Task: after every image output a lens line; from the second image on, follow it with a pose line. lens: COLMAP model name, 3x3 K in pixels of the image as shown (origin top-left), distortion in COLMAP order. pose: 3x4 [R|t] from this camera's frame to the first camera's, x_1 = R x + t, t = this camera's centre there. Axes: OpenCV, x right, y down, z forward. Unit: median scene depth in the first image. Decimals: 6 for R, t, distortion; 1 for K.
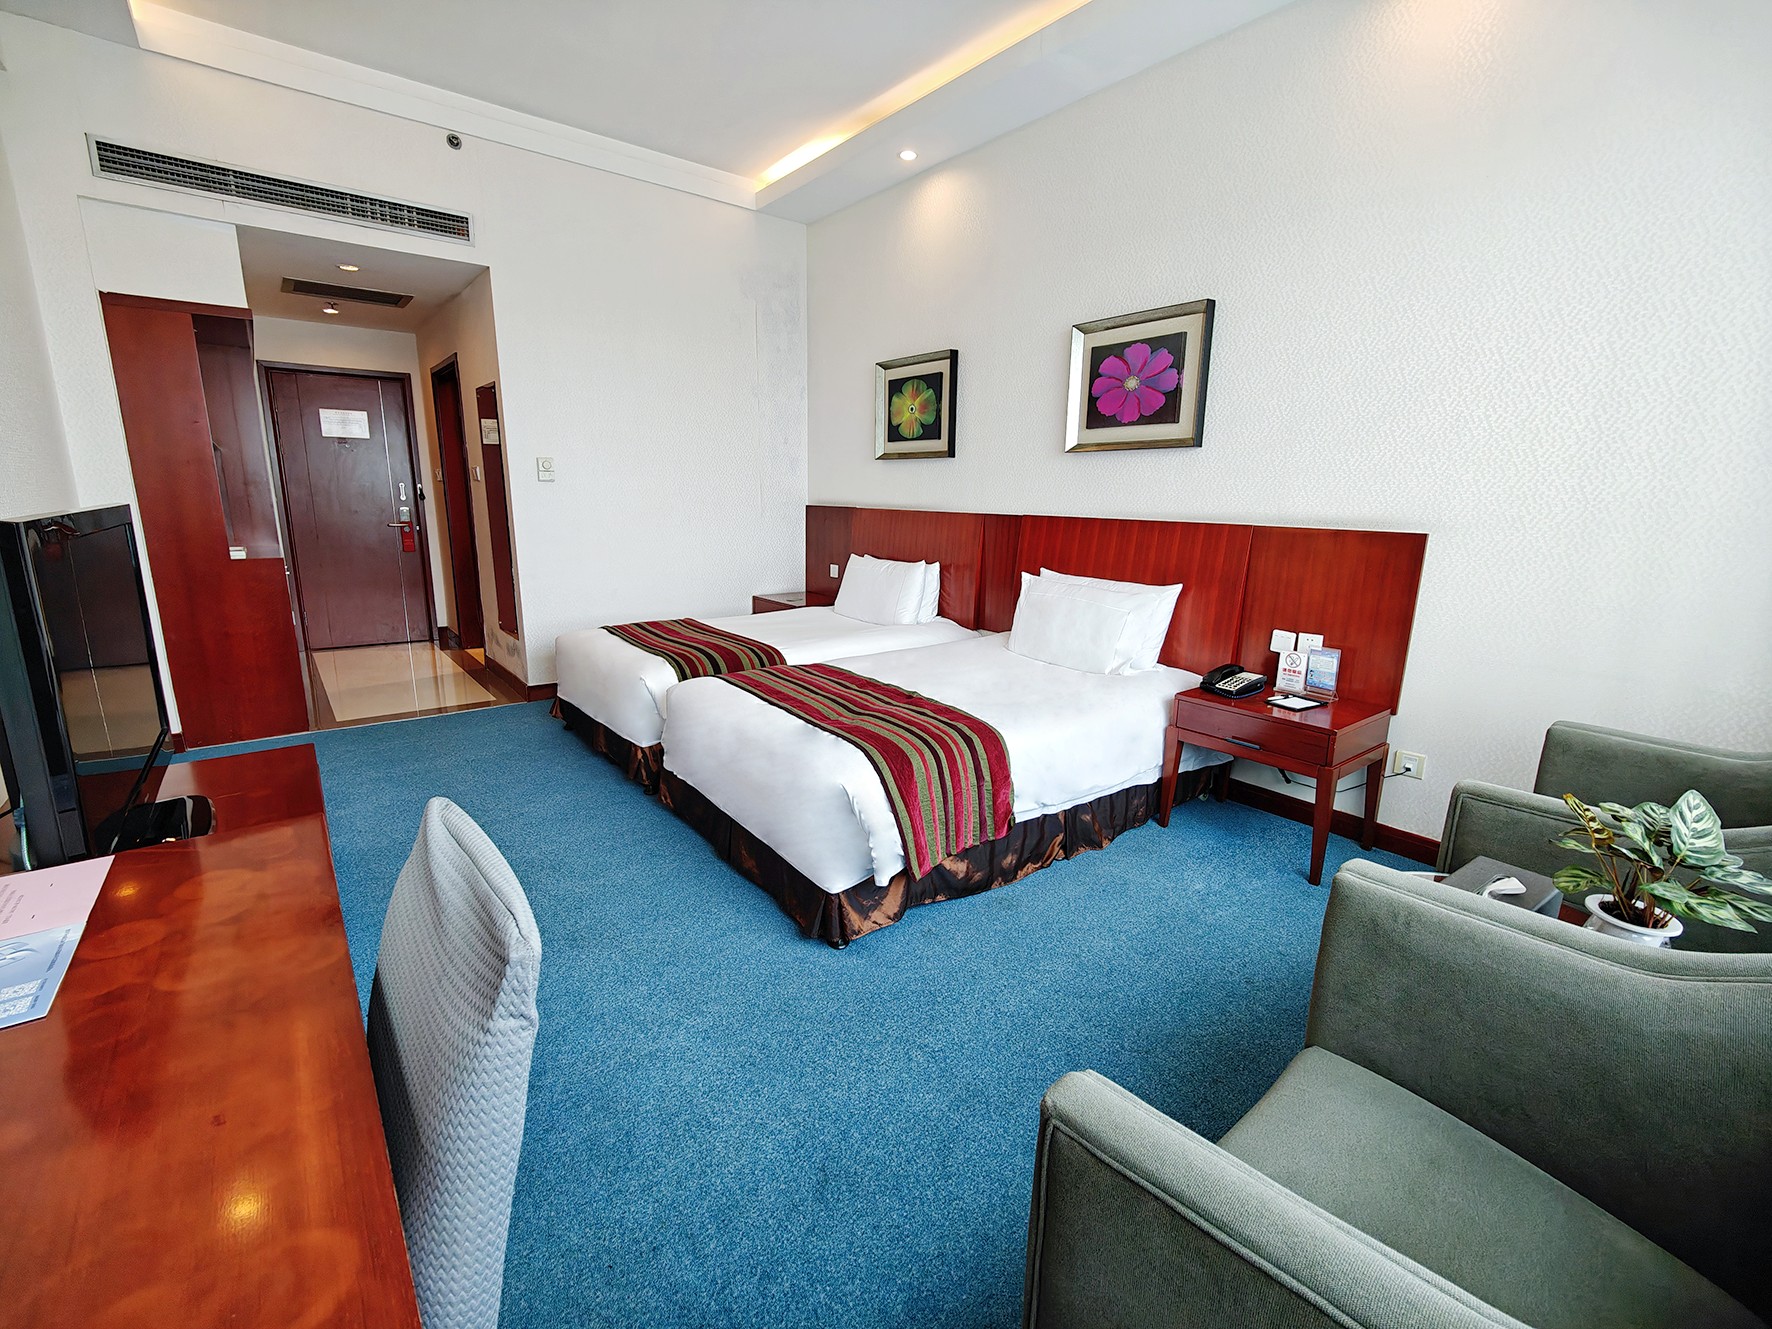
lens RADIAL K [[776.8, 0, 885.7], [0, 776.8, 659.2], [0, 0, 1]] dist [0.009881, -0.000472]
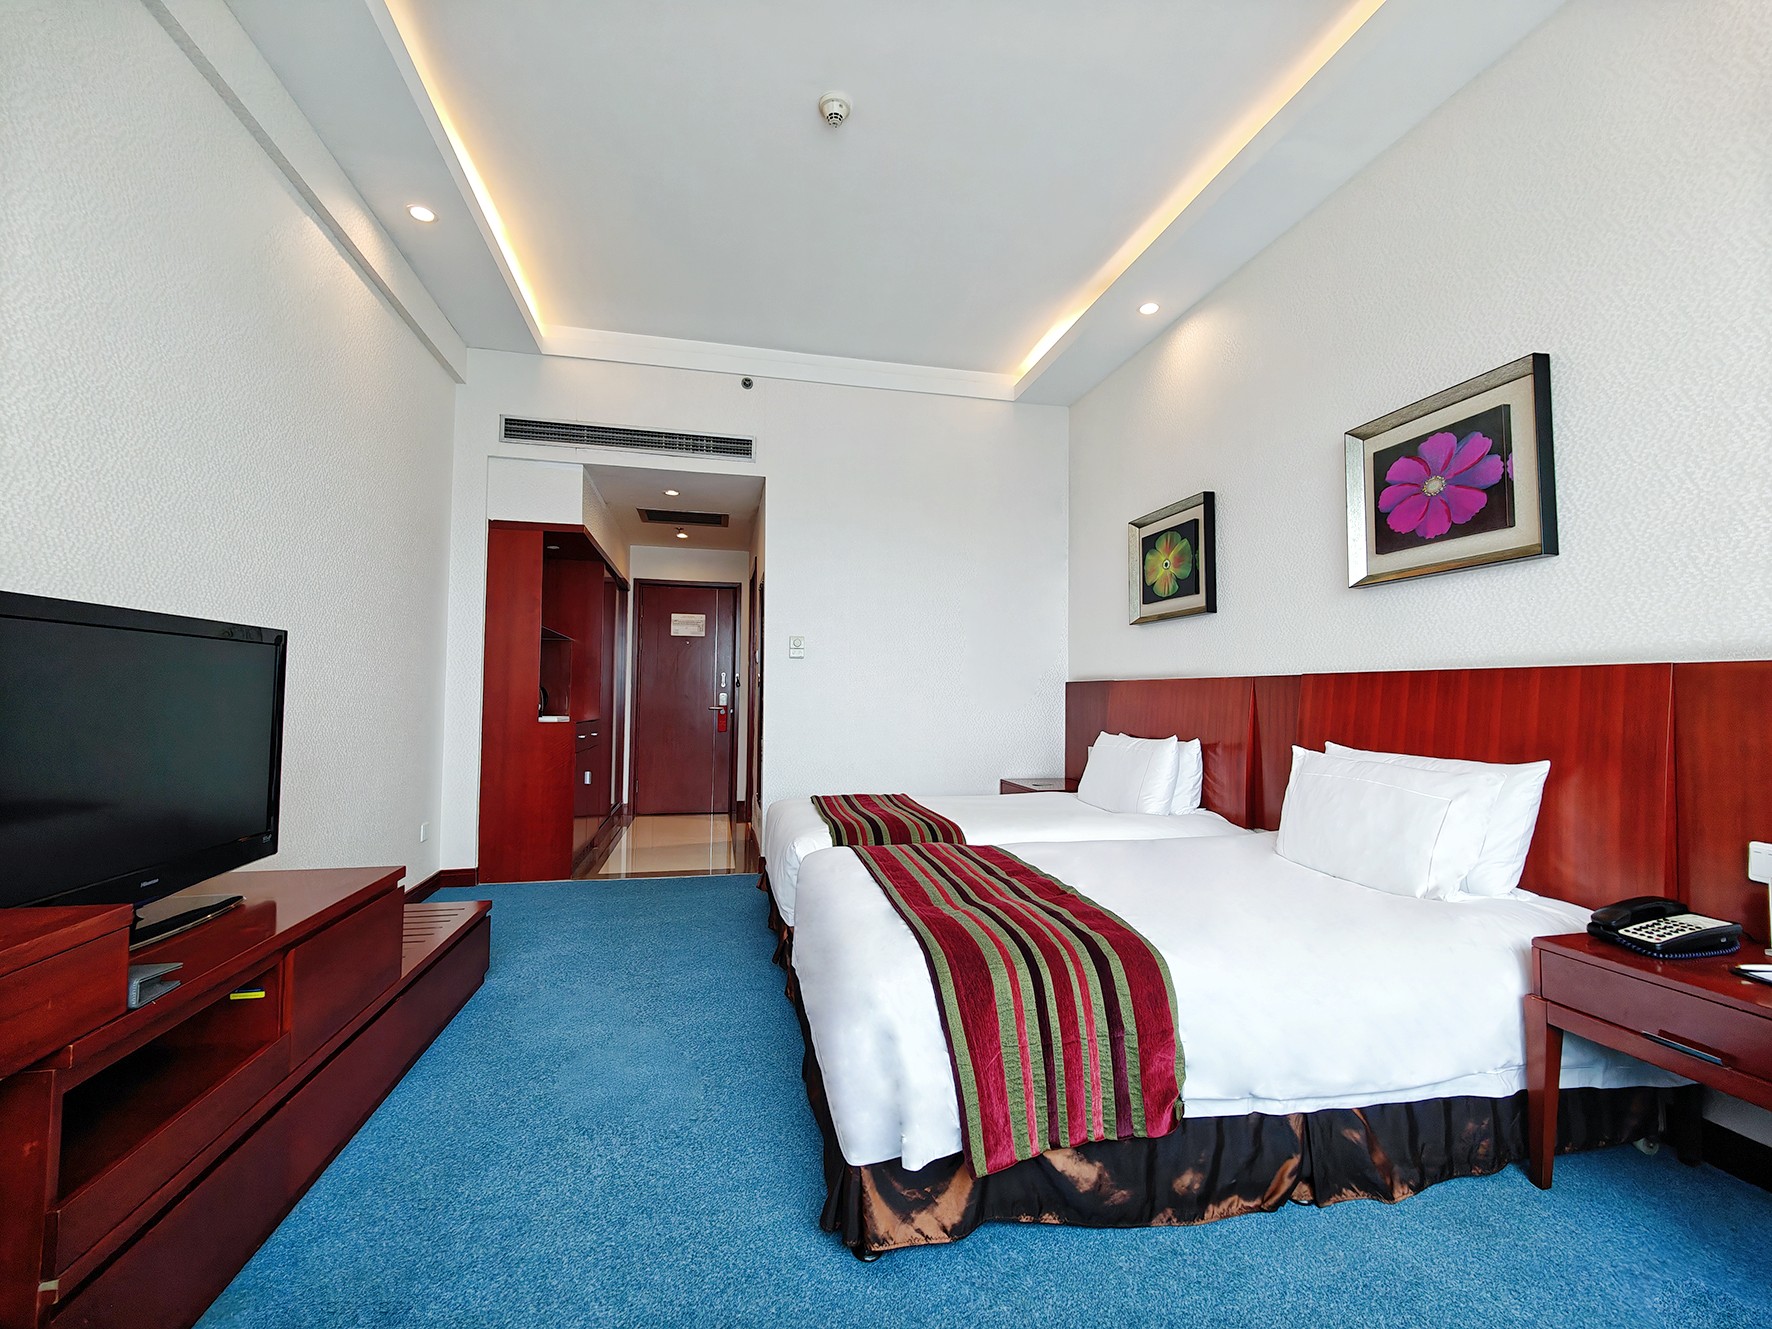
lens RADIAL K [[769.5, 0, 887.8], [0, 769.5, 660.8], [0, 0, 1]] dist [-0.008069, -0.000406]
pose [[0.895405, -0.029528, -0.444273, 0.190449], [-0.089514, 0.965489, -0.244578, 0.025947], [0.436162, 0.258765, 0.861860, 0.225644]]
